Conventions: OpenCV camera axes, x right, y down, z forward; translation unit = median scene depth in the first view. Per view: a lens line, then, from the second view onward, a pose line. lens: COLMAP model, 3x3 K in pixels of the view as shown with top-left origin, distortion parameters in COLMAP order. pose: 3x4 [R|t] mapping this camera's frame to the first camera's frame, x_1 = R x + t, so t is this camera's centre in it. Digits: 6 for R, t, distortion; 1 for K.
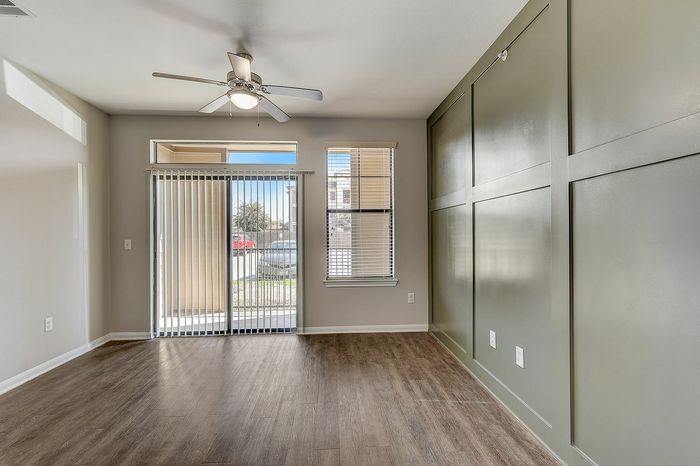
lens RADIAL K [[321.1, 0, 350.0], [0, 321.1, 233.0], [0, 0, 1]] dist [0.002697, 0.000026]
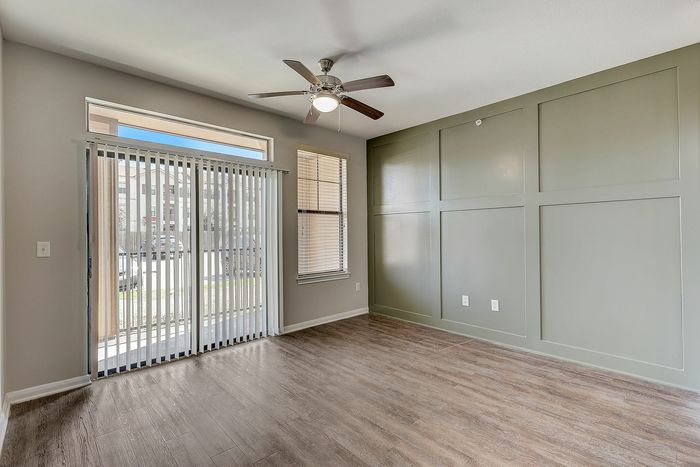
lens RADIAL K [[323.2, 0, 350.0], [0, 323.2, 233.5], [0, 0, 1]] dist [0.002697, 0.001338]
pose [[0.768575, 0.001470, 0.639758, -0.634114], [-0.000993, 0.999999, -0.001105, 0.004745], [-0.639759, 0.000214, 0.768576, 0.099594]]
